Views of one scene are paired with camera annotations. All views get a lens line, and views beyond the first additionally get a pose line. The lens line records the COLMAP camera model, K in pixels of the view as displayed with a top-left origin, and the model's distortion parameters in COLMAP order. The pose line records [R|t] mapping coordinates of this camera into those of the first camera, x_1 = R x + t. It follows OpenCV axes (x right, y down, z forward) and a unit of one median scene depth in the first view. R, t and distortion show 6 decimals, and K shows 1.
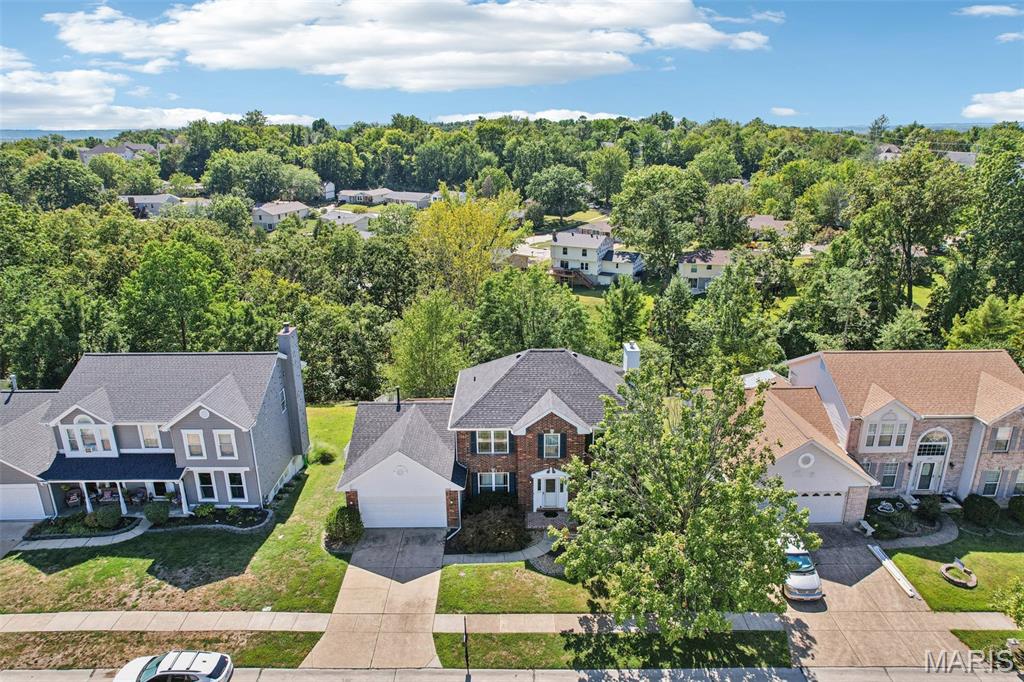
lens RADIAL K [[669.2, 0, 510.5], [0, 669.2, 343.3], [0, 0, 1]] dist [-0.068093, 0.042489]
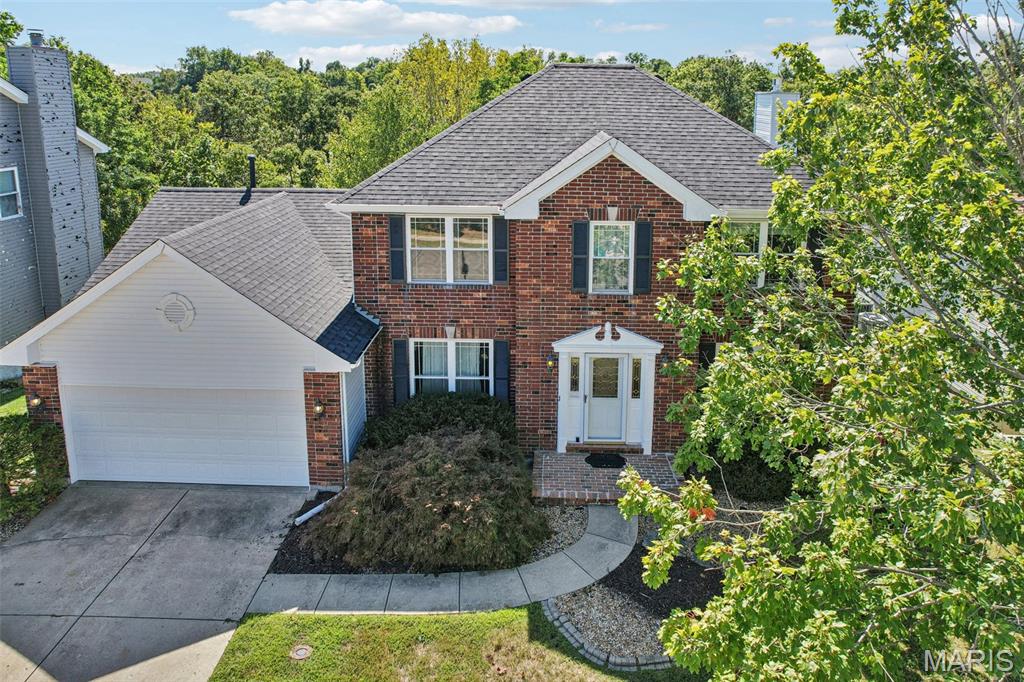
lens RADIAL K [[669.2, 0, 517.3], [0, 669.2, 217.5], [0, 0, 1]] dist [-0.068093, 0.042489]
pose [[0.999493, 0.017840, -0.026390, 0.020326], [-0.021932, 0.986224, -0.163954, 0.192498], [0.023102, 0.164449, 0.986115, 0.642596]]
